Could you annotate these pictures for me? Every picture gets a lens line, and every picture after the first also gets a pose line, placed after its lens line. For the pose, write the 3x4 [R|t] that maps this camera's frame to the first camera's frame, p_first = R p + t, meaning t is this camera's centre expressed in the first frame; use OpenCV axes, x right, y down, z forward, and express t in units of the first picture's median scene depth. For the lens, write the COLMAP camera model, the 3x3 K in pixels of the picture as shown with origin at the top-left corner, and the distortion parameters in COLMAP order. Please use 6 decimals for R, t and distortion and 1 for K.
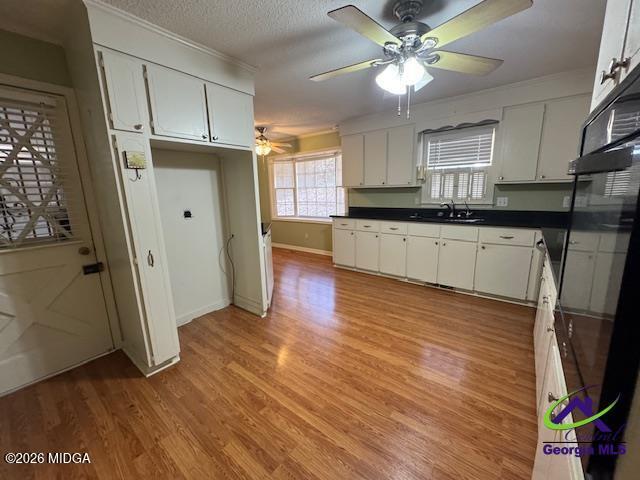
lens RADIAL K [[257.7, 0, 320.0], [0, 257.7, 238.9], [0, 0, 1]] dist [0.002522, -0.000384]
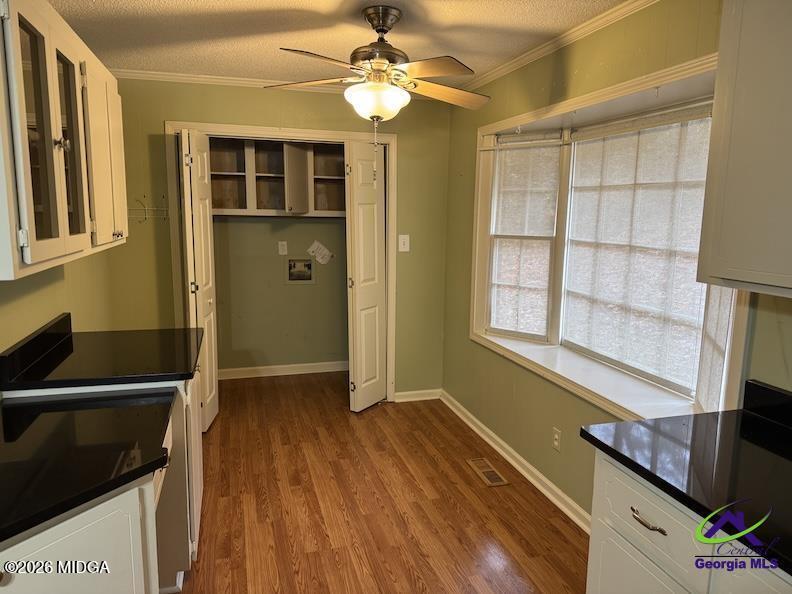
lens RADIAL K [[559.0, 0, 395.5], [0, 559.0, 296.6], [0, 0, 1]] dist [0.036690, -0.026067]
pose [[0.813993, 0.128288, -0.566531, 0.103925], [-0.144592, 0.989357, 0.016285, -0.124274], [0.562591, 0.068660, 0.823879, 0.431804]]
